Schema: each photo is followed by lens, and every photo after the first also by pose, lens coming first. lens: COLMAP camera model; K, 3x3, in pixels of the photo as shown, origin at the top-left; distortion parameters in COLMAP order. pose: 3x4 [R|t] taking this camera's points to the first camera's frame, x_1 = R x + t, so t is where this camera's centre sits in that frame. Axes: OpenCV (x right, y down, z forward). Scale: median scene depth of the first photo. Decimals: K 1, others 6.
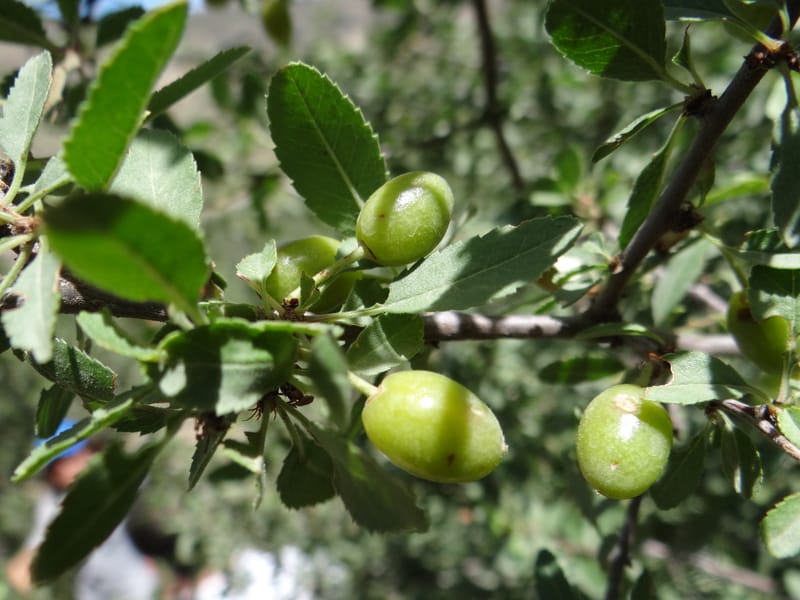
lens RADIAL K [[623.6, 0, 395.3], [0, 623.6, 297.5], [0, 0, 1]] dist [-0.009724, -0.001328]
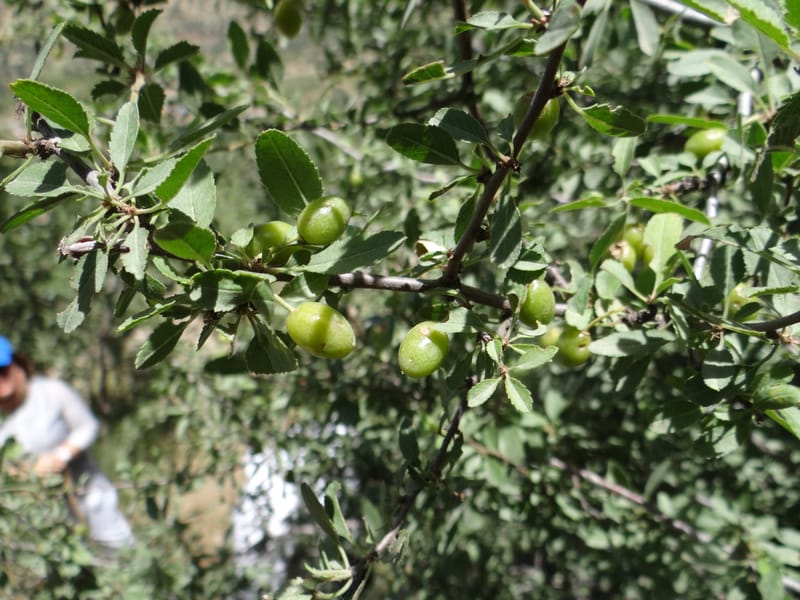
lens RADIAL K [[623.6, 0, 395.1], [0, 623.6, 294.3], [0, 0, 1]] dist [-0.009724, -0.001328]
pose [[0.994164, 0.107746, -0.005361, 0.268319], [-0.106588, 0.988714, 0.105277, -0.130732], [0.016643, -0.104091, 0.994429, -0.888257]]
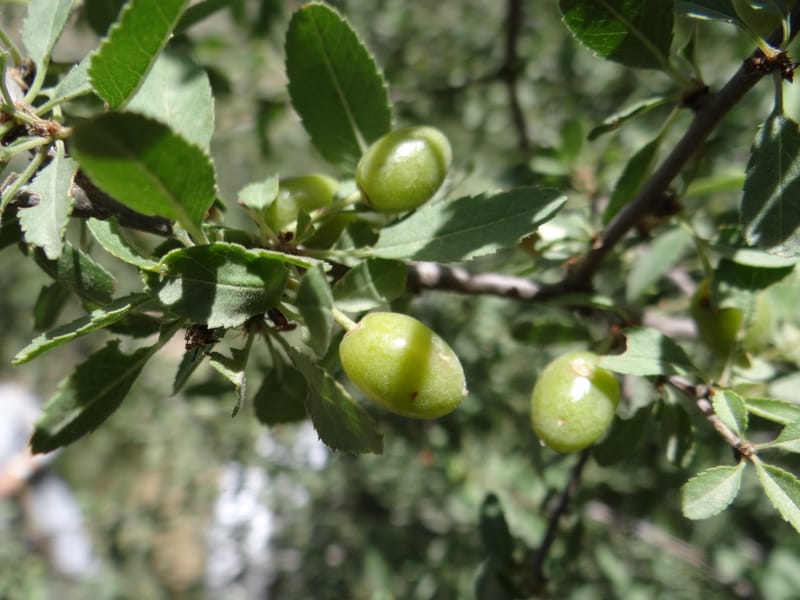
lens RADIAL K [[623.6, 0, 396.9], [0, 623.6, 299.6], [0, 0, 1]] dist [-0.009724, -0.001328]
pose [[0.991040, 0.131011, 0.025994, 0.006225], [-0.132827, 0.987146, 0.088880, -0.002233], [-0.014015, -0.091537, 0.995703, -0.069006]]
